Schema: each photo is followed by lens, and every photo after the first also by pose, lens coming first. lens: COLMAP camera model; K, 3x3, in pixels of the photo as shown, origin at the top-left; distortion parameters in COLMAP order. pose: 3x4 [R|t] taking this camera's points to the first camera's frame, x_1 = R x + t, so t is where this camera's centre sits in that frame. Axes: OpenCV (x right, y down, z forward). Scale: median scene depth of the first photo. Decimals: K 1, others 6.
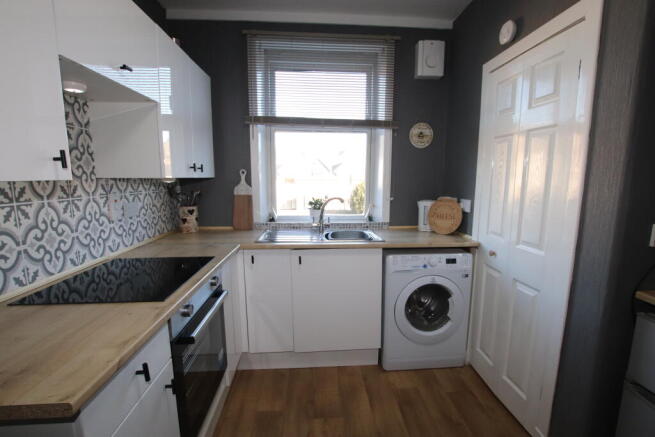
lens RADIAL K [[308.1, 0, 331.5], [0, 308.1, 225.1], [0, 0, 1]] dist [-0.026295, 0.006877]
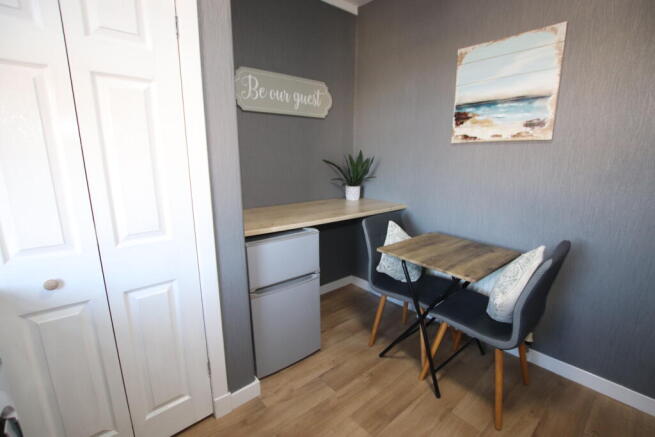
lens RADIAL K [[308.1, 0, 331.5], [0, 308.1, 225.1], [0, 0, 1]] dist [-0.026295, 0.006877]
pose [[-0.610511, -0.181277, 0.770983, -0.173983], [0.117885, 0.941812, 0.314792, -0.113310], [-0.783186, 0.283071, -0.553616, 0.813461]]
